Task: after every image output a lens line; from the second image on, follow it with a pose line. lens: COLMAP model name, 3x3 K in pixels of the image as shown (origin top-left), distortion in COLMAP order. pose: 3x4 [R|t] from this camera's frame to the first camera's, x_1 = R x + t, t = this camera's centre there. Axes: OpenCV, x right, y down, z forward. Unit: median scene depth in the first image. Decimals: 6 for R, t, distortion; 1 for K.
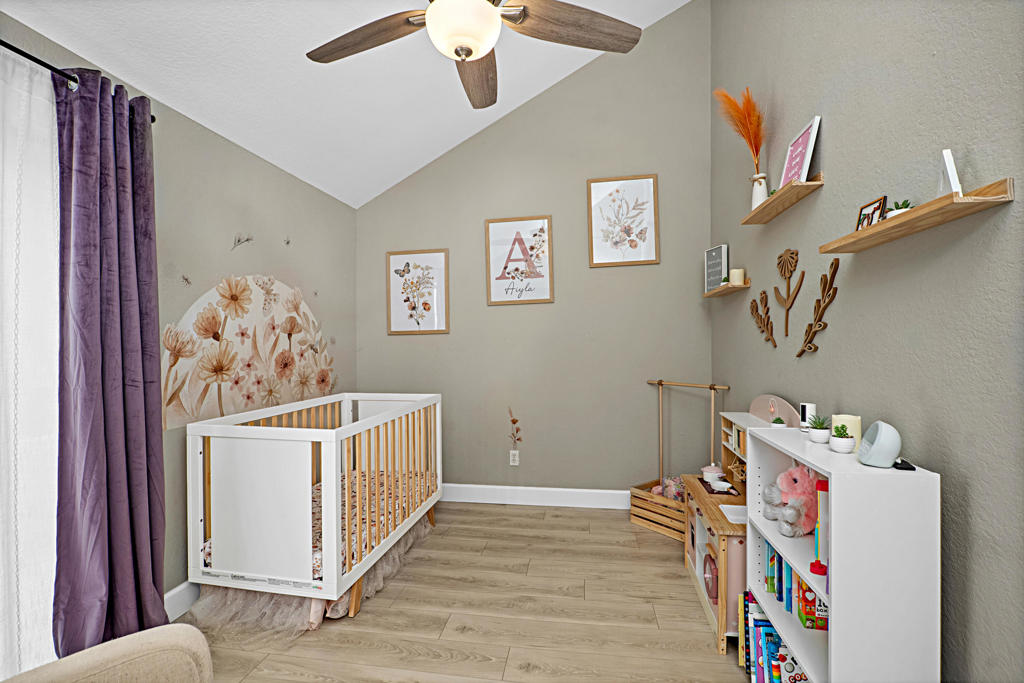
lens RADIAL K [[478.2, 0, 502.7], [0, 478.2, 340.3], [0, 0, 1]] dist [-0.000549, 0.000059]
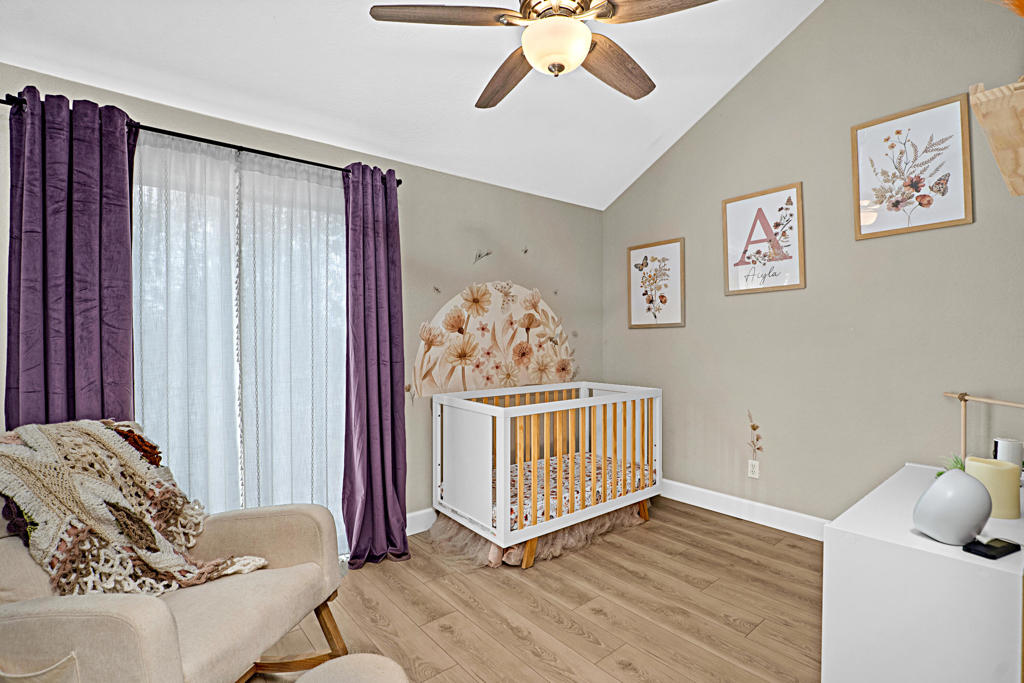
lens RADIAL K [[478.2, 0, 502.7], [0, 478.2, 340.3], [0, 0, 1]] dist [-0.000549, 0.000059]
pose [[0.765810, 0.013450, -0.642926, 0.274007], [-0.002040, 0.999827, 0.018486, -0.005095], [0.643063, -0.012845, 0.765705, 0.047257]]
